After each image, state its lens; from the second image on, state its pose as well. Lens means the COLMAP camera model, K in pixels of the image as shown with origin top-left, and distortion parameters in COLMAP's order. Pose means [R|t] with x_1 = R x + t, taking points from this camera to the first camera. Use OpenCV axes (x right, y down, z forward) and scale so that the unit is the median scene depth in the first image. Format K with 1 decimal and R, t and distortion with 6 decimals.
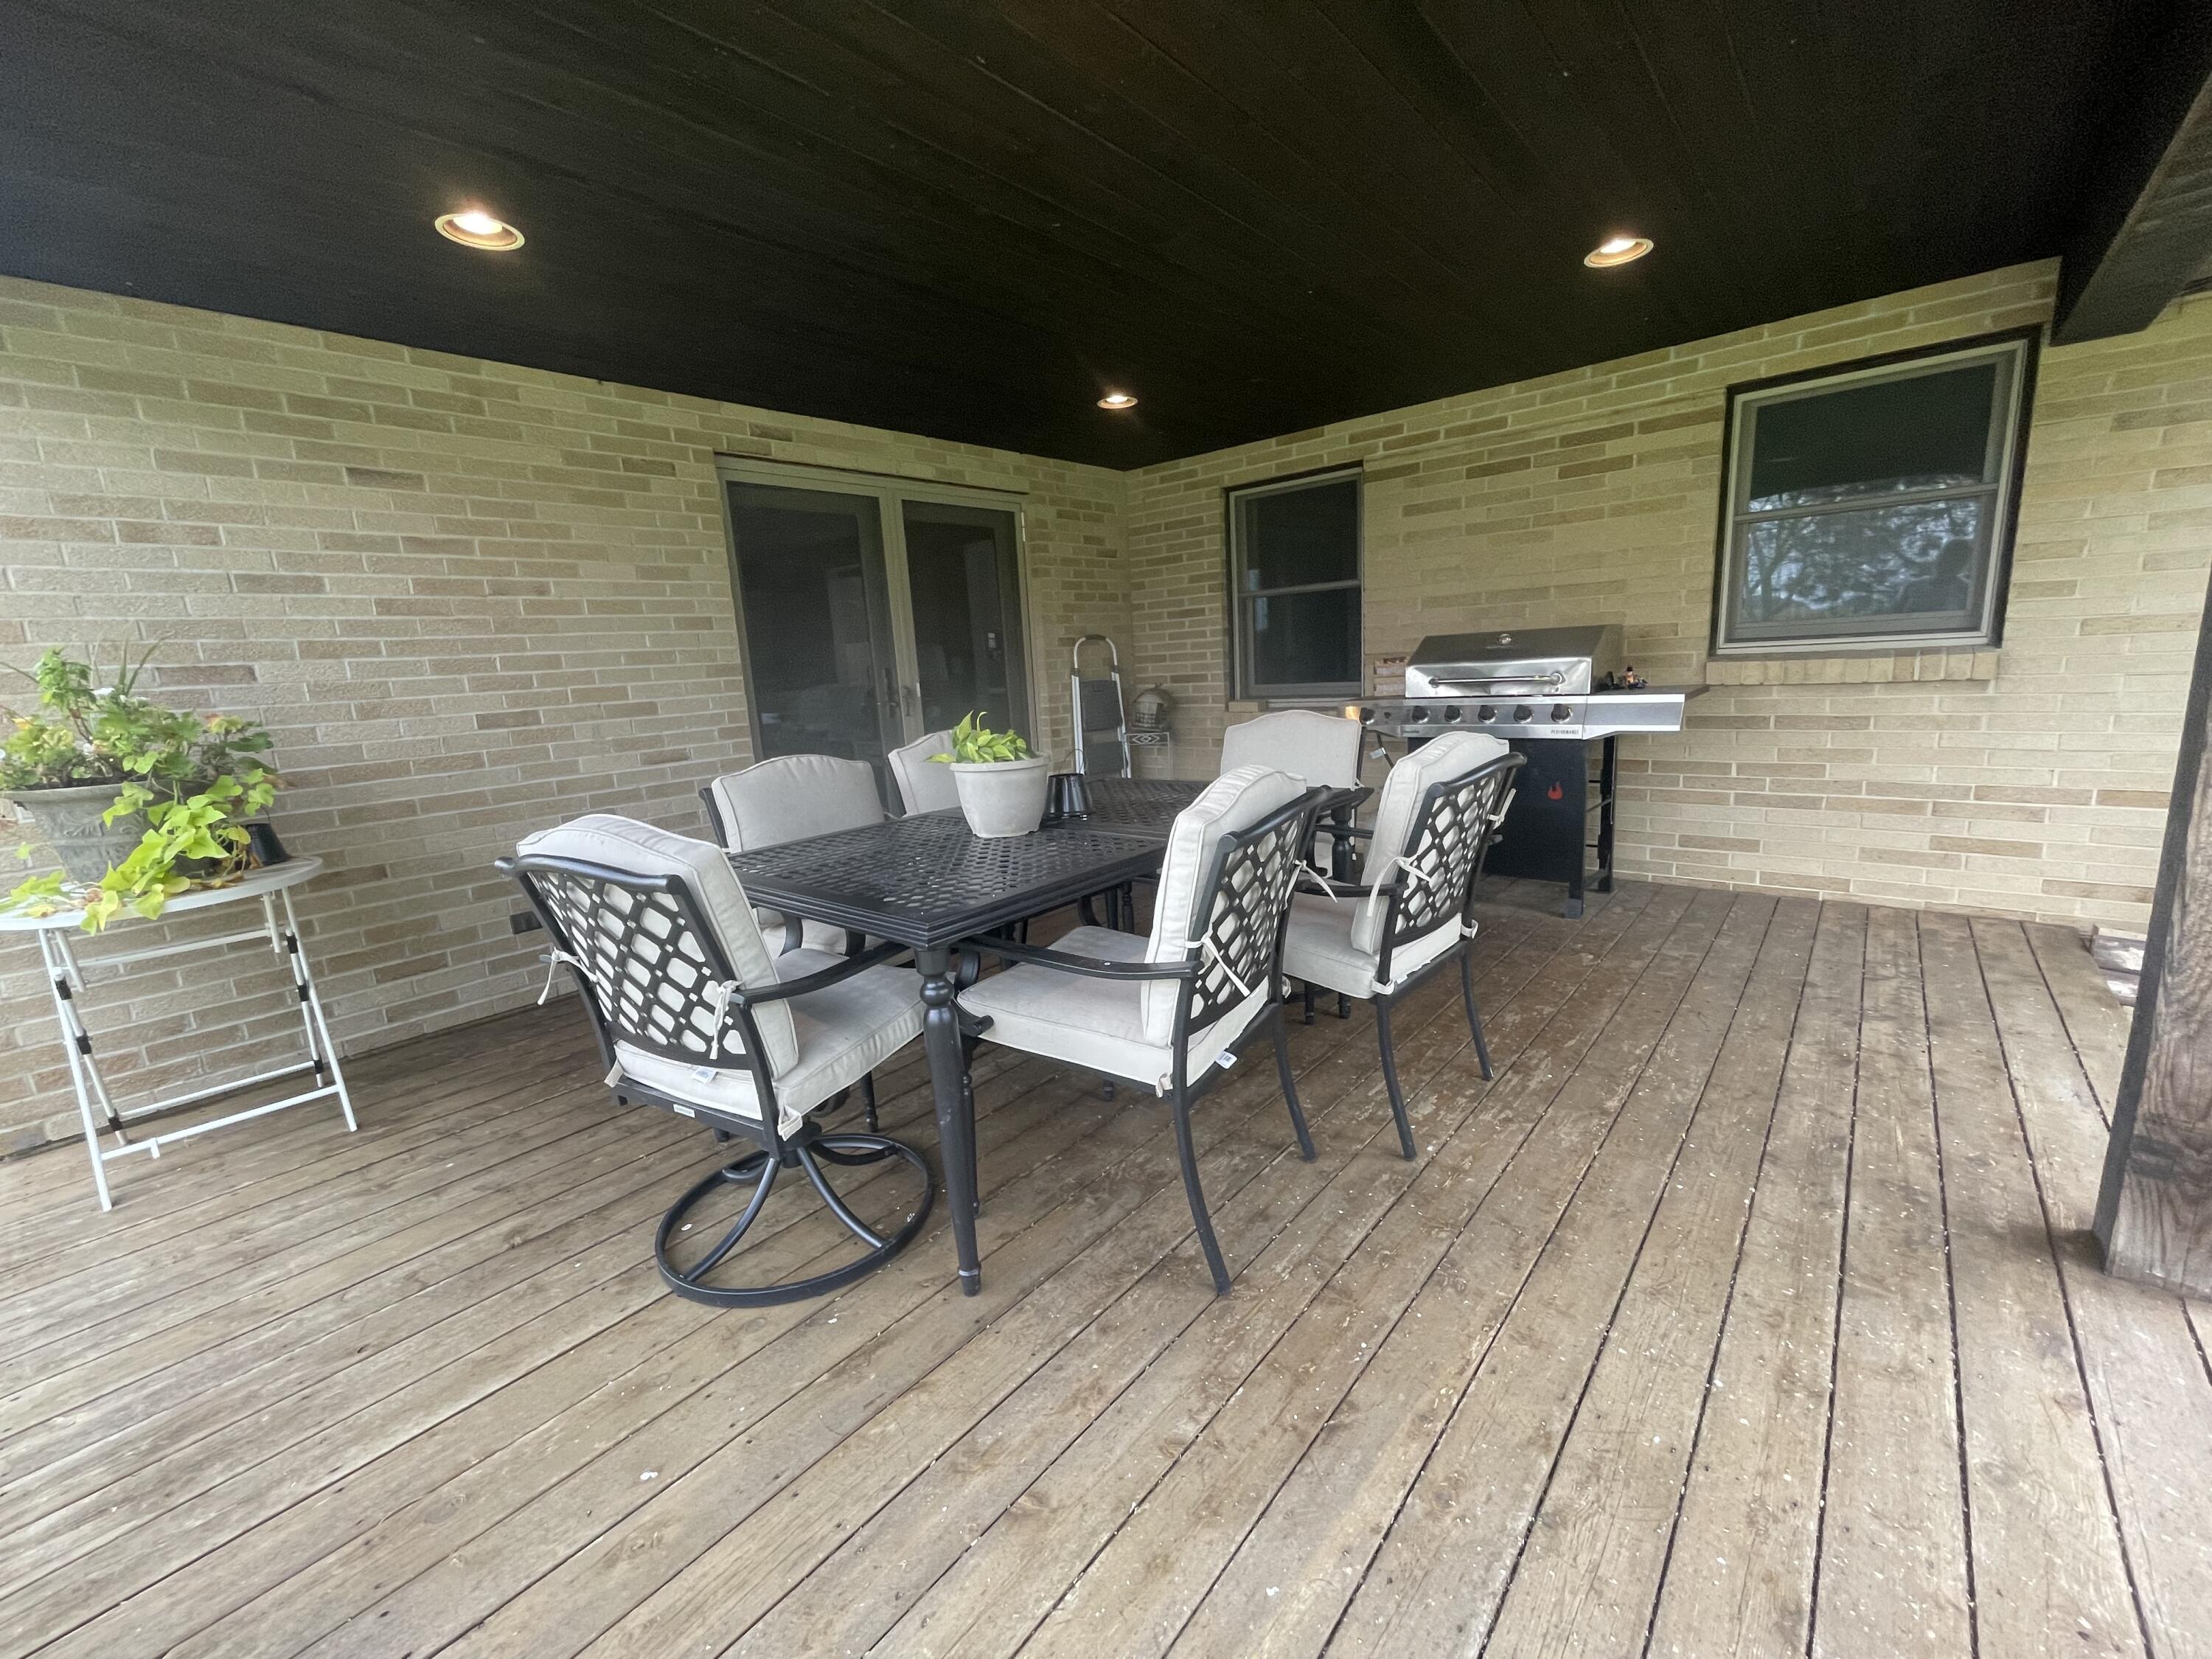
lens RADIAL K [[916.0, 0, 1106.0], [0, 916.0, 829.5], [0, 0, 1]] dist [0.014477, 0.000861]
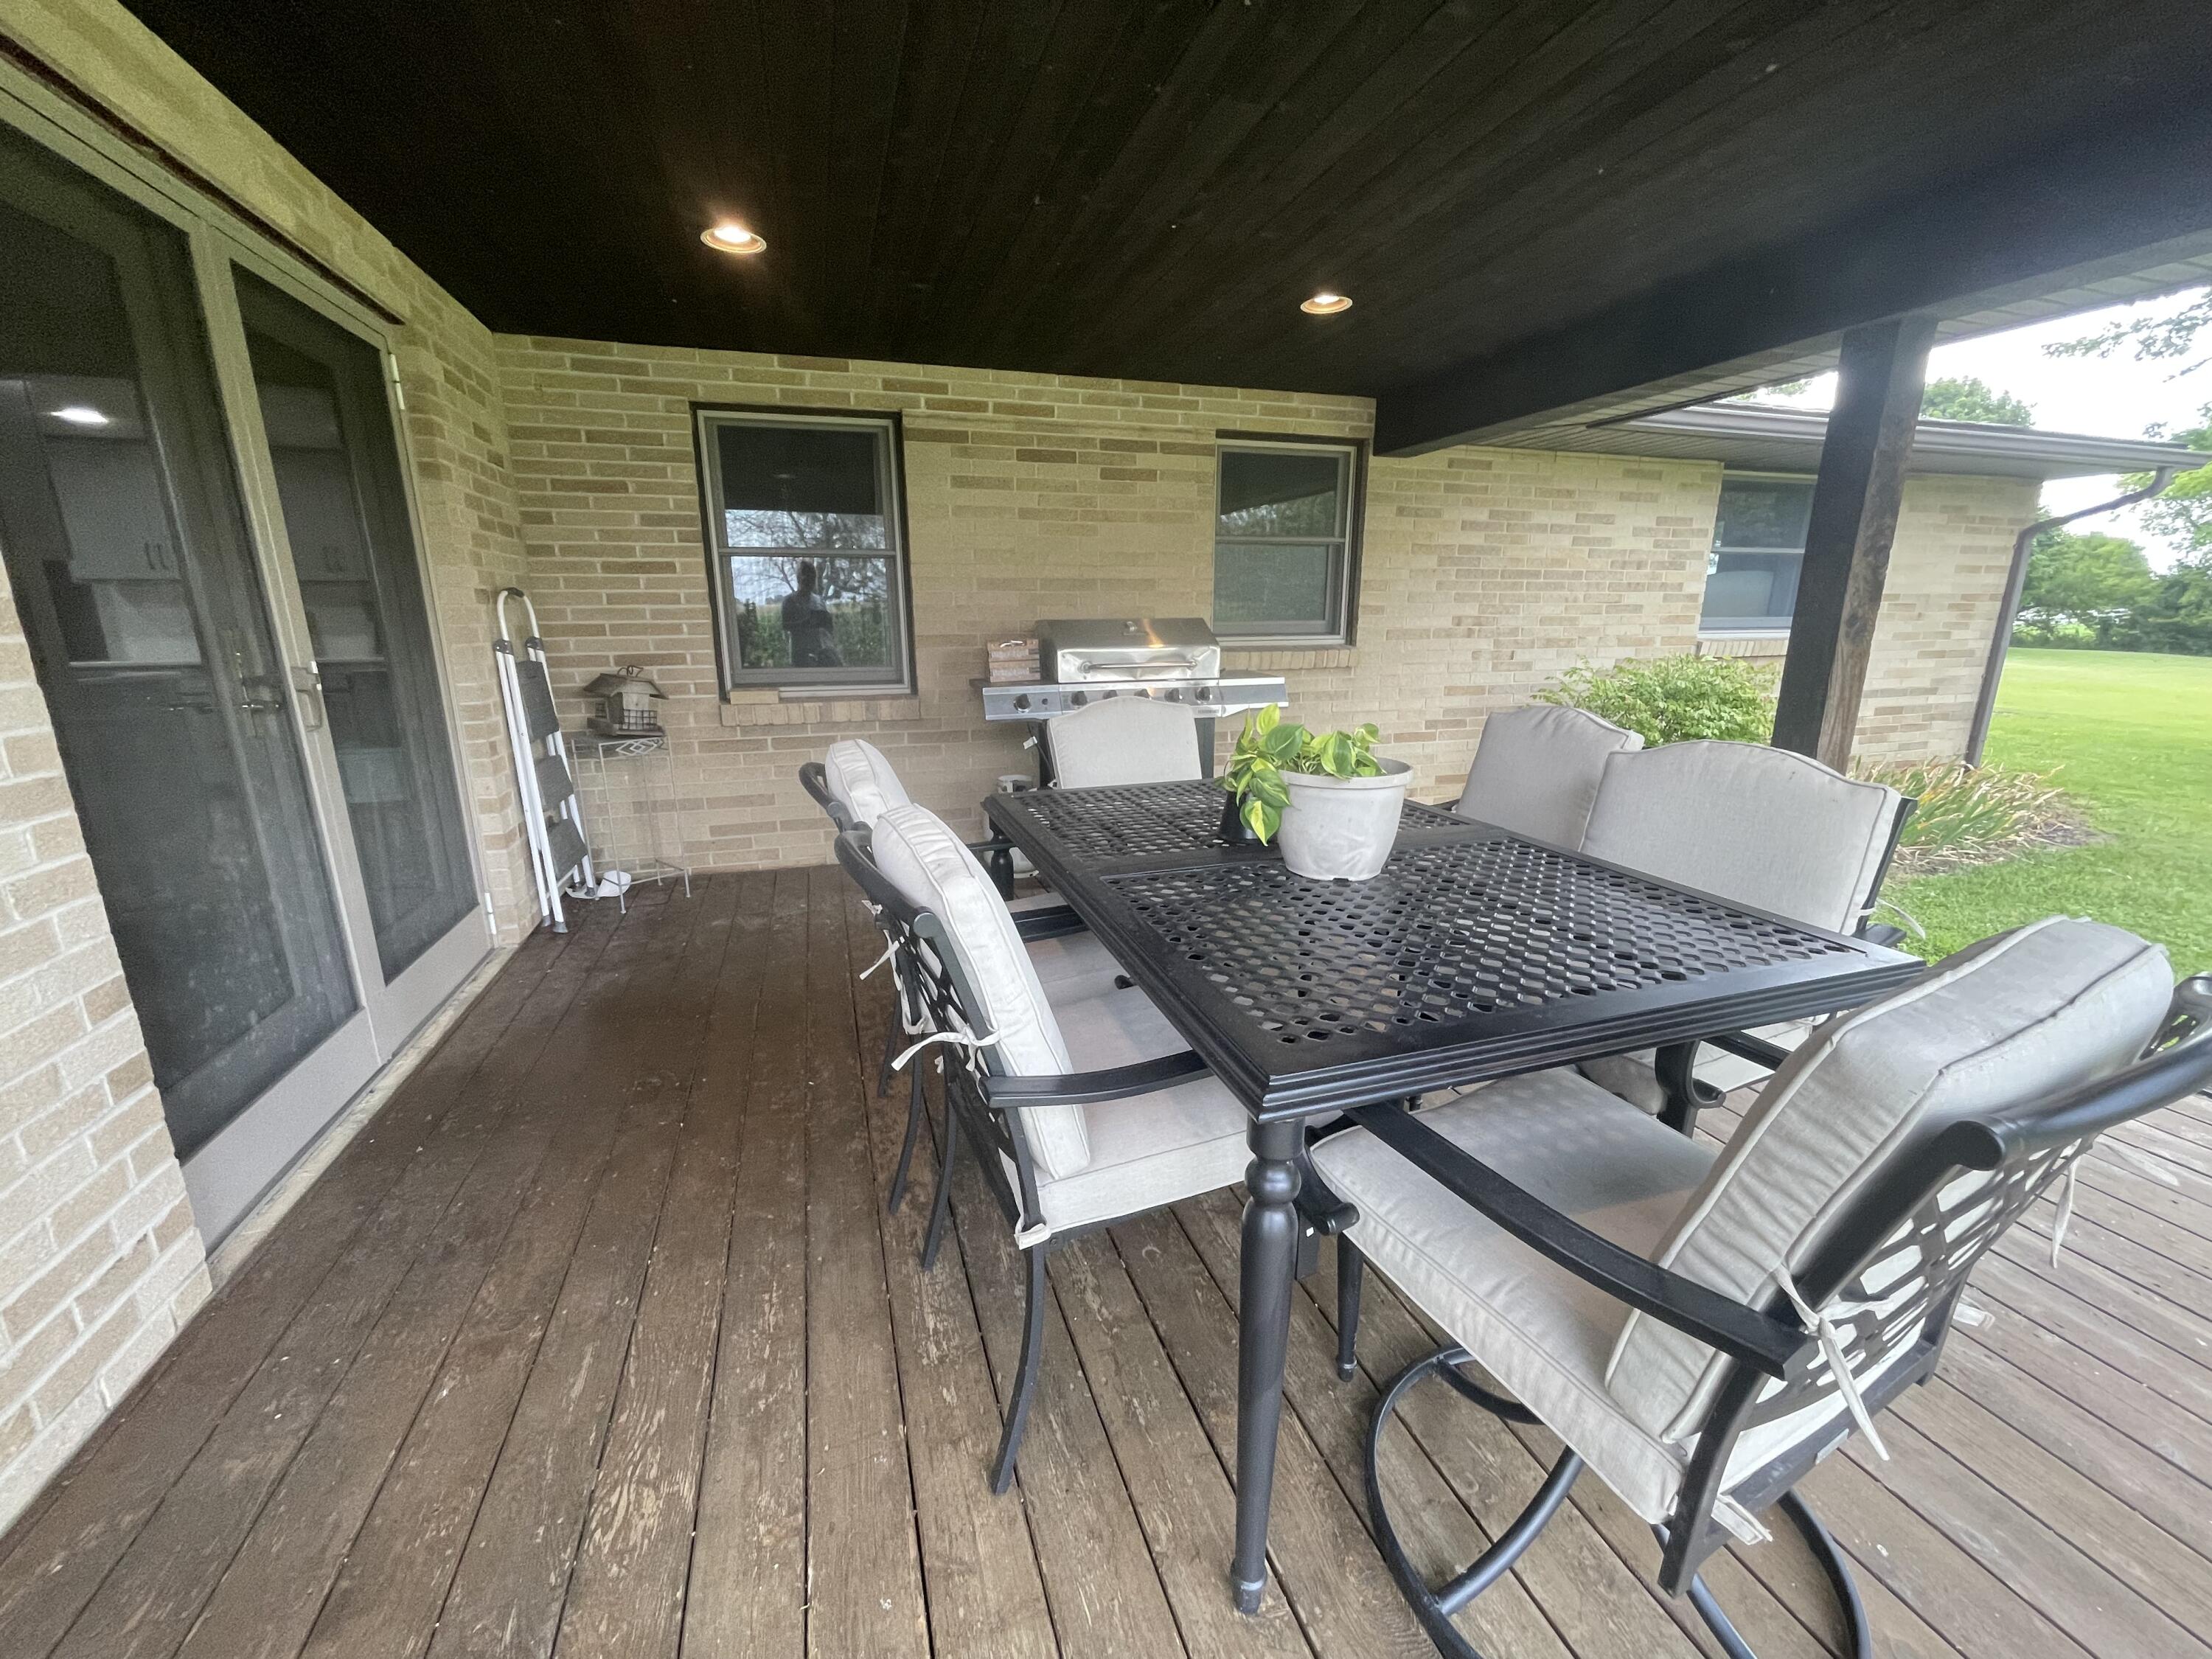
lens RADIAL K [[916.0, 0, 1106.0], [0, 916.0, 829.5], [0, 0, 1]] dist [0.014477, 0.000861]
pose [[0.529506, -0.143025, 0.836162, -0.425662], [0.133711, 0.987435, 0.084226, -0.058387], [-0.837702, 0.067206, 0.541977, 0.400924]]
